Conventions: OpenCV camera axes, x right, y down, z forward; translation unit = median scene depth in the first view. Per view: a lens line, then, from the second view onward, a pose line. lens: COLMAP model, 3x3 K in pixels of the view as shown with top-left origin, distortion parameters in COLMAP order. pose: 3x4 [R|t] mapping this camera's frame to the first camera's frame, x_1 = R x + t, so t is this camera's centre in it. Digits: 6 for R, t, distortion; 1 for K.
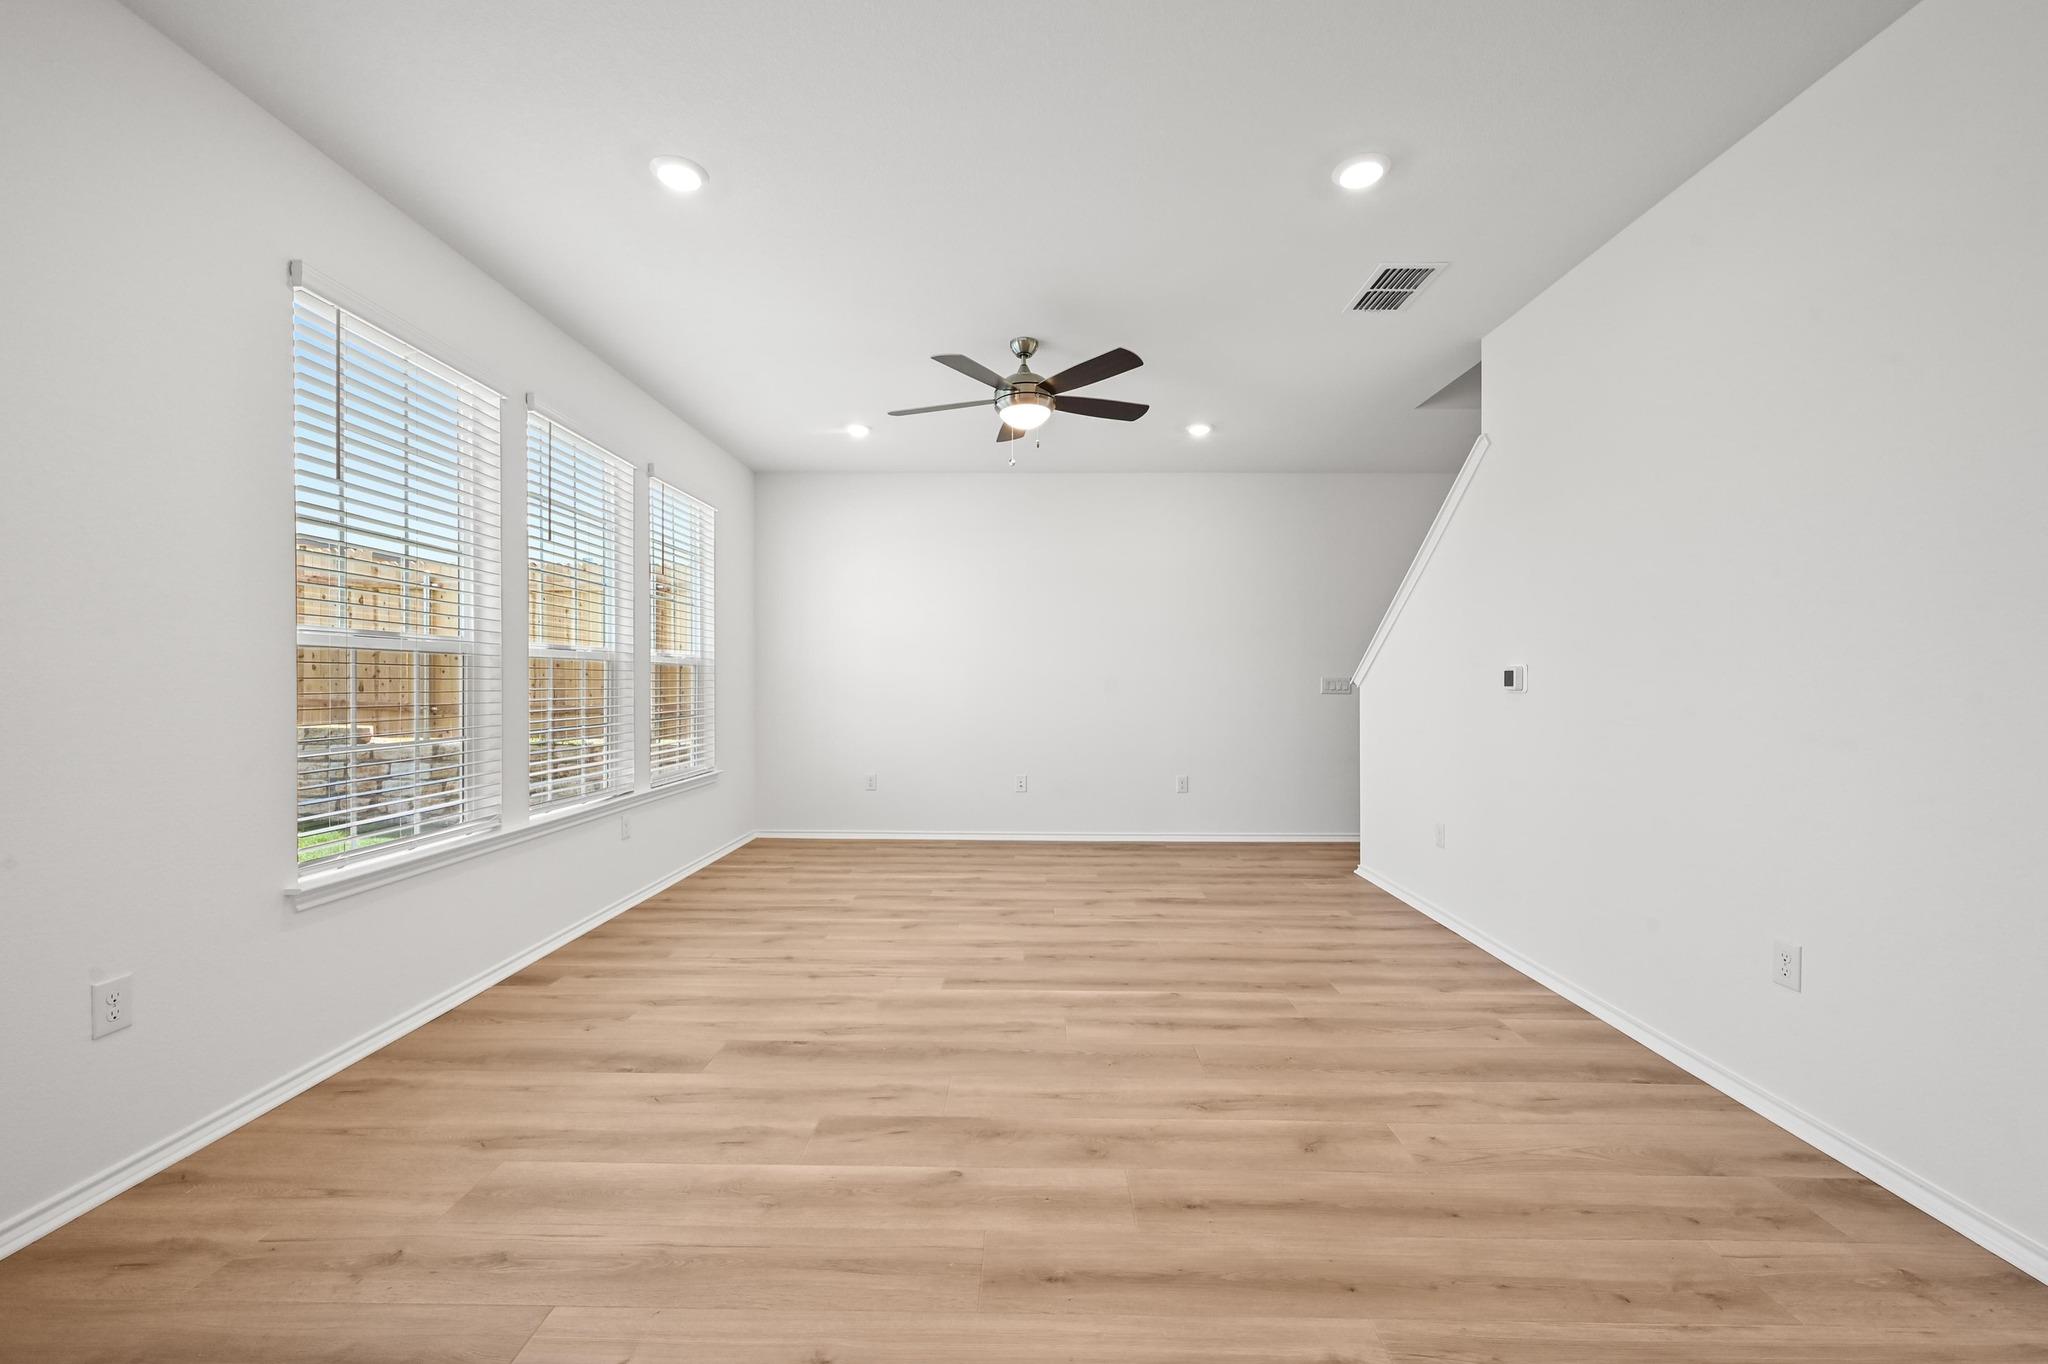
lens RADIAL K [[809.5, 0, 1021.1], [0, 809.5, 690.9], [0, 0, 1]] dist [0.000607, 0.000133]
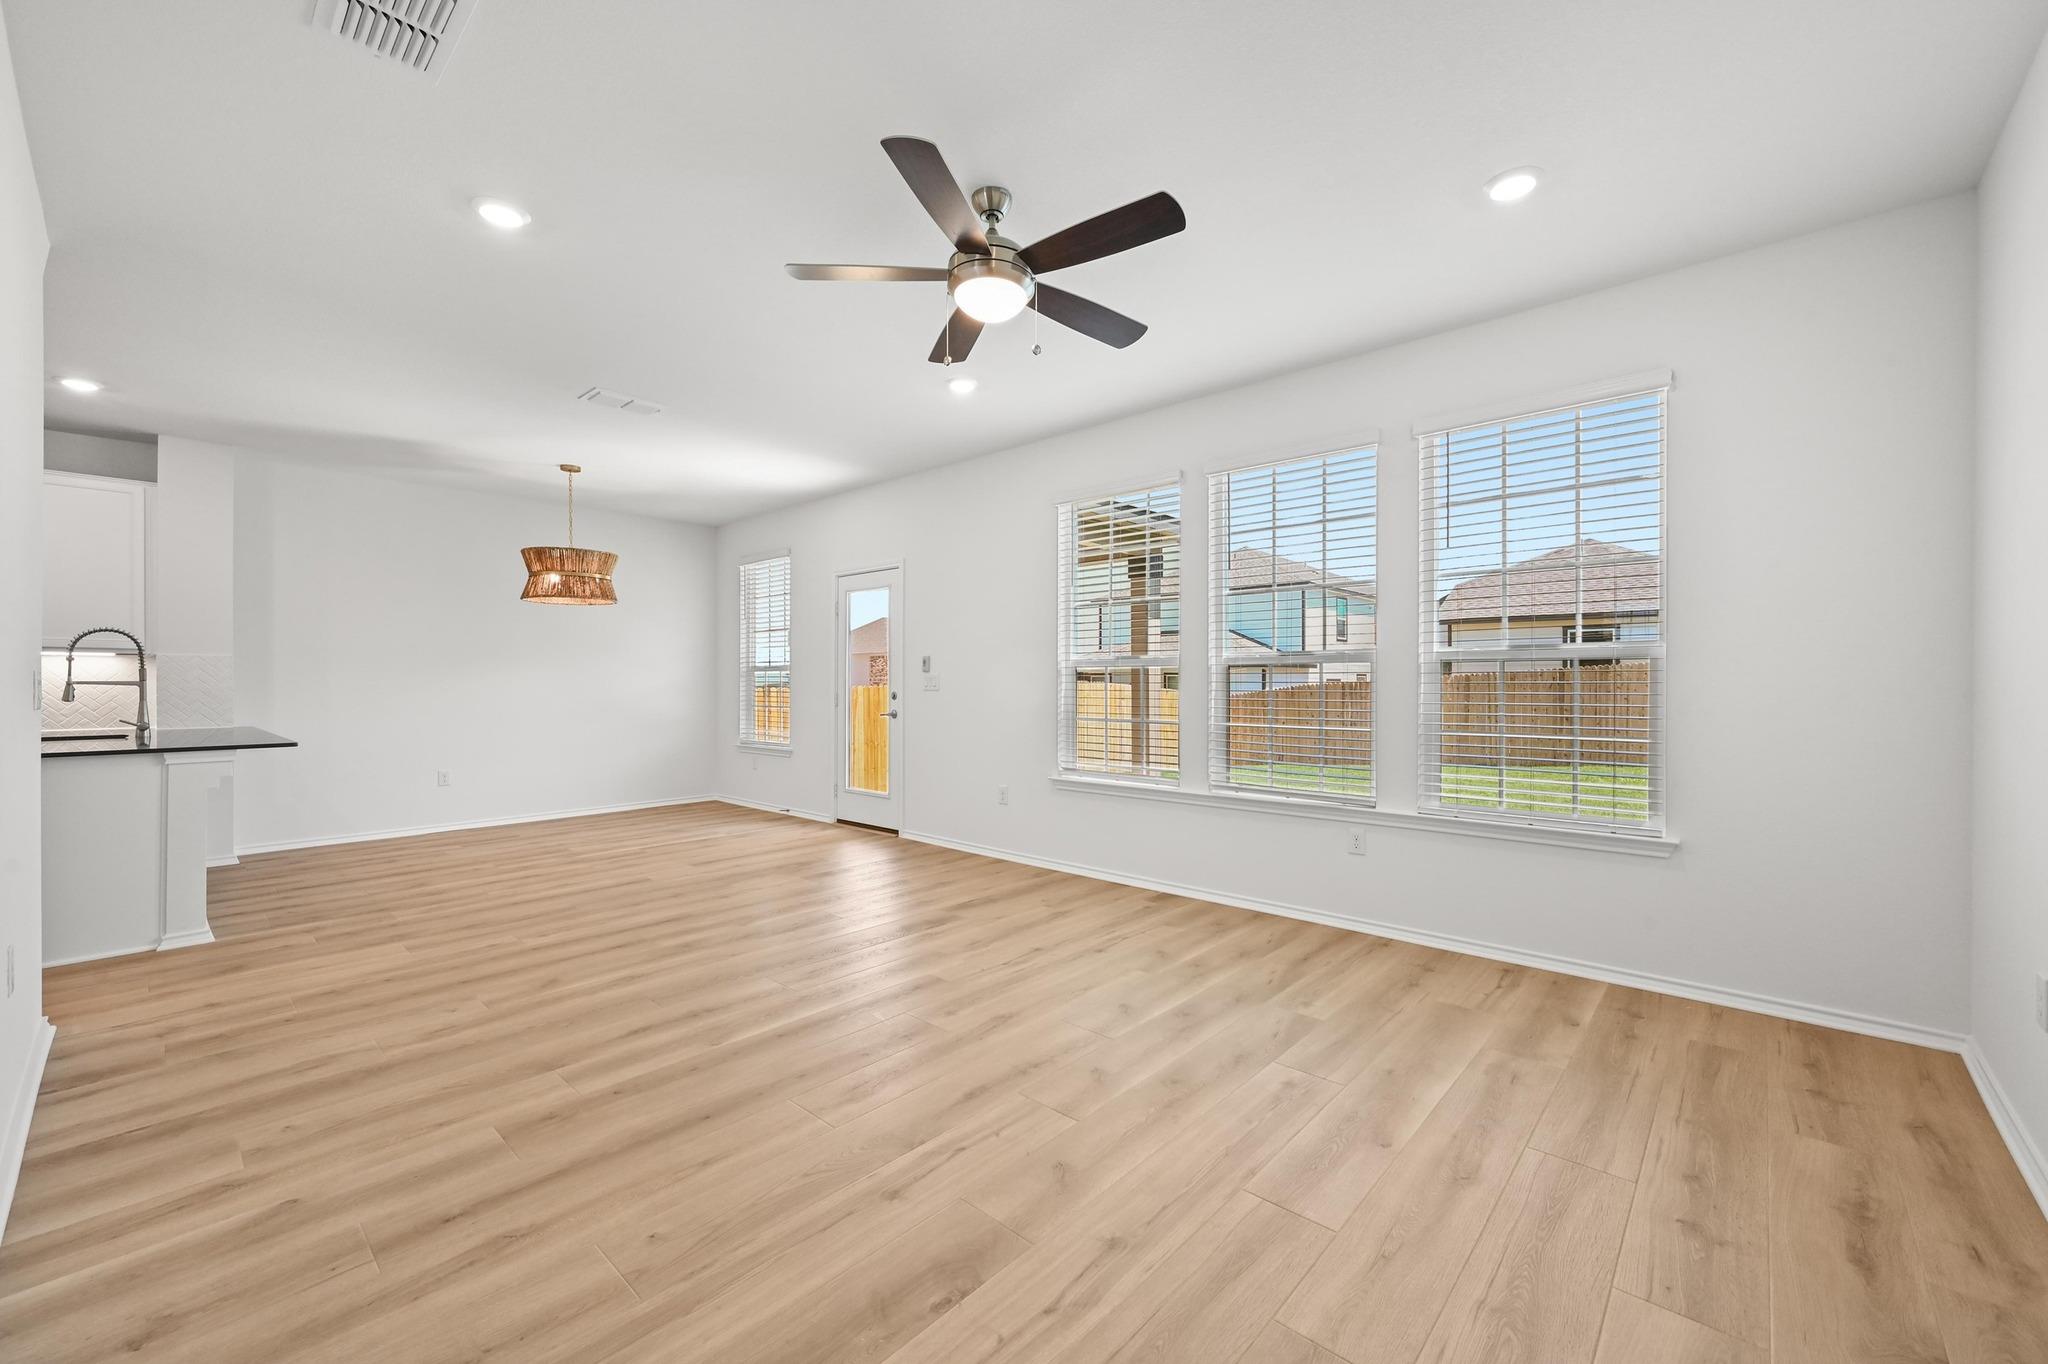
lens RADIAL K [[809.5, 0, 1027.8], [0, 809.5, 687.4], [0, 0, 1]] dist [0.000607, 0.000133]
pose [[-0.658857, -0.000225, -0.752268, 0.611444], [-0.009581, 0.999921, 0.008092, -0.015014], [0.752207, 0.012539, -0.658808, 1.790060]]
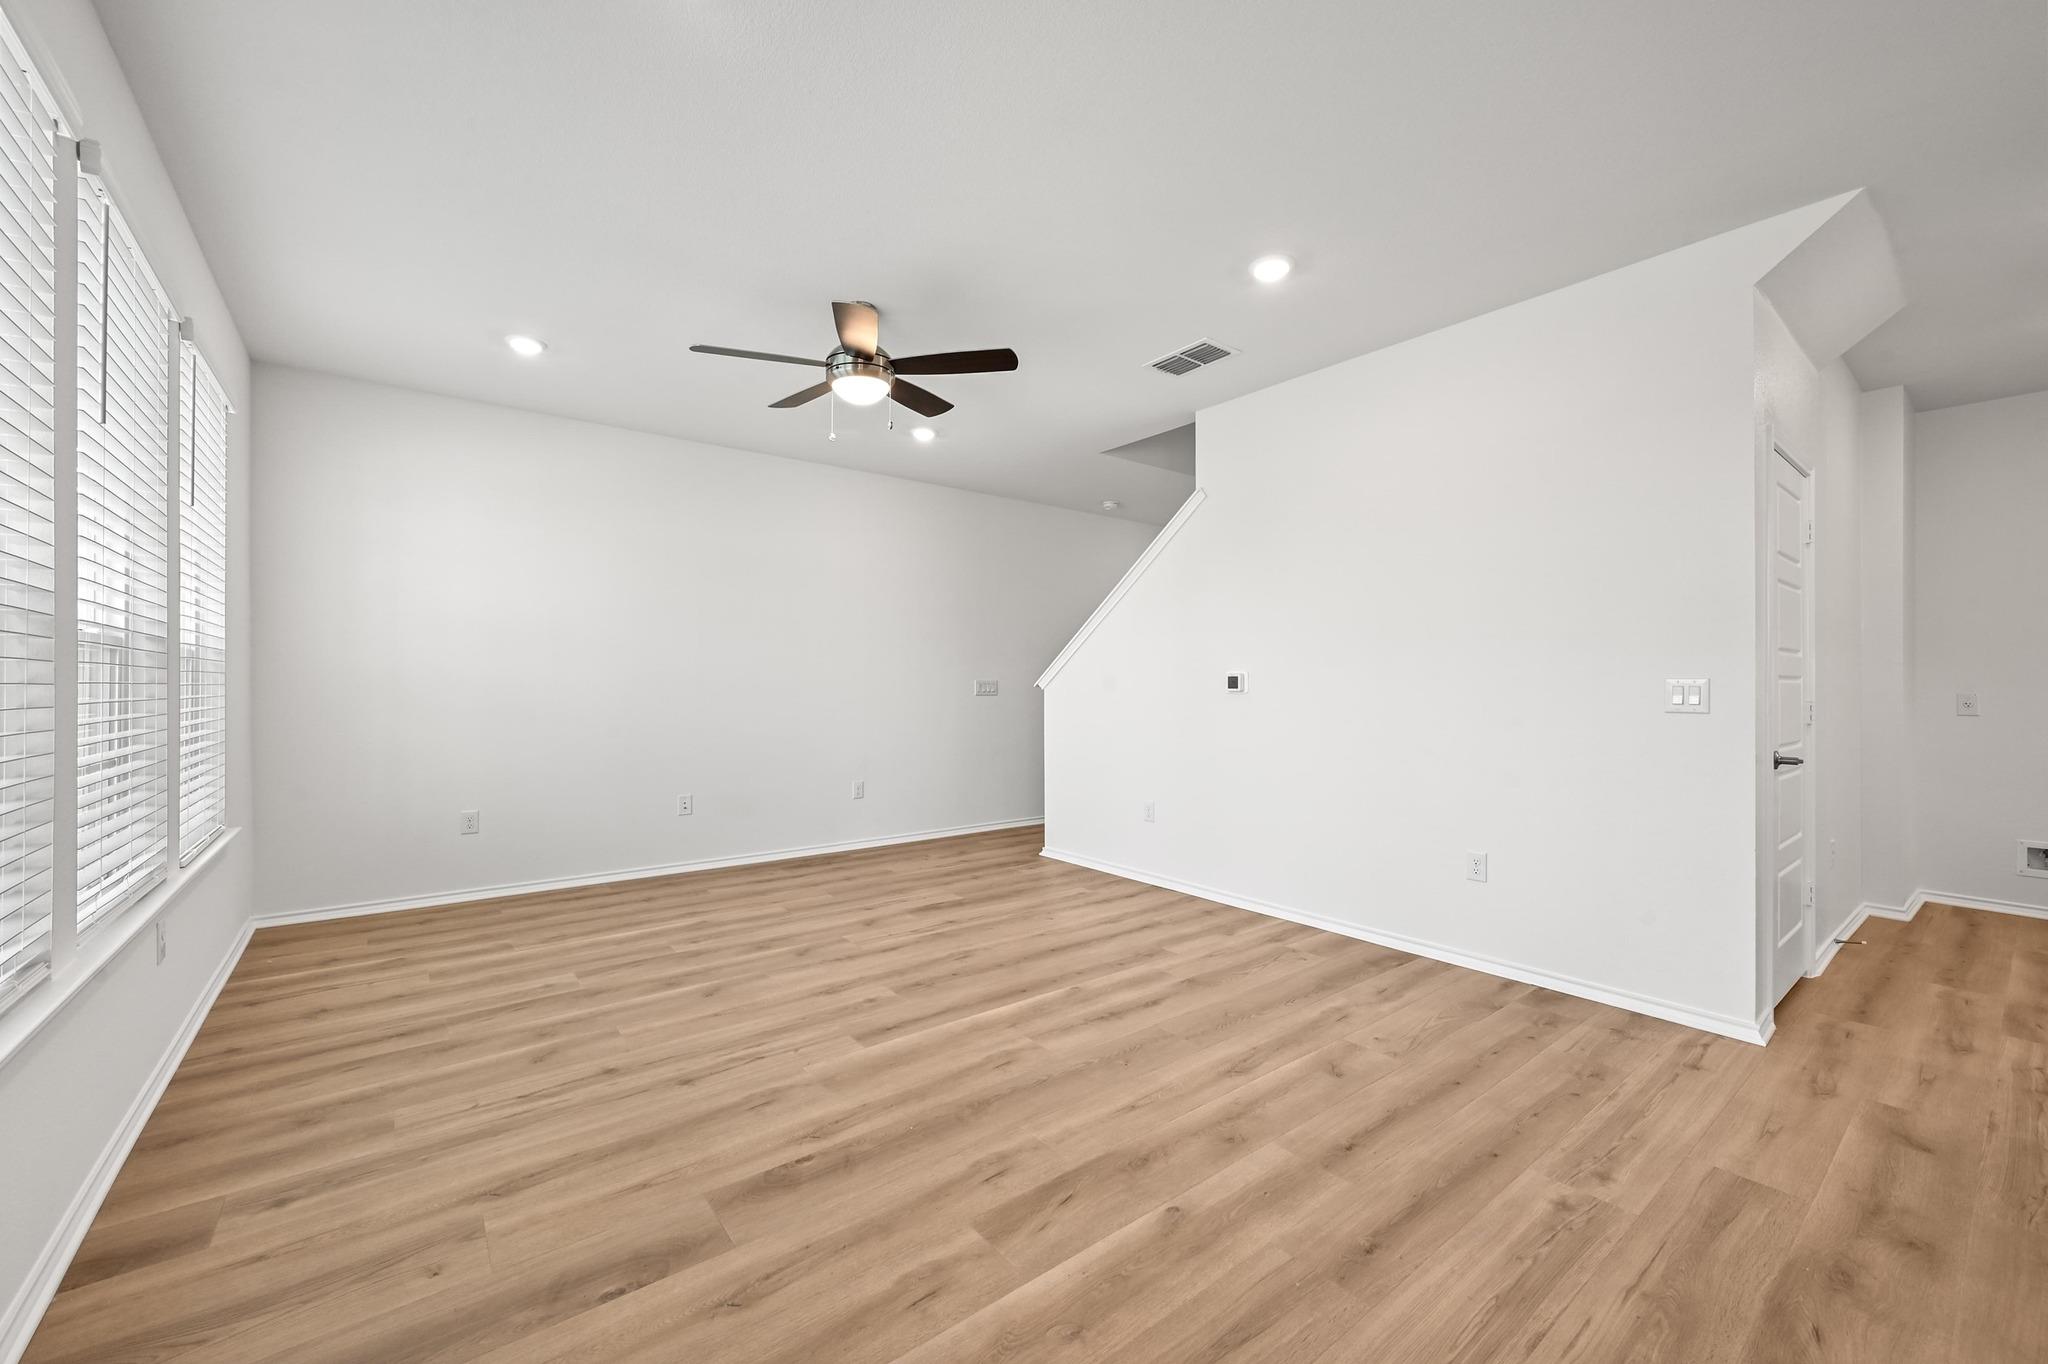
lens RADIAL K [[809.5, 0, 1021.4], [0, 809.5, 683.0], [0, 0, 1]] dist [0.000607, 0.000133]
pose [[0.778659, -0.000394, 0.627447, -0.505032], [0.007291, 0.999938, -0.008421, -0.006569], [-0.627405, 0.011132, 0.778614, 0.230958]]
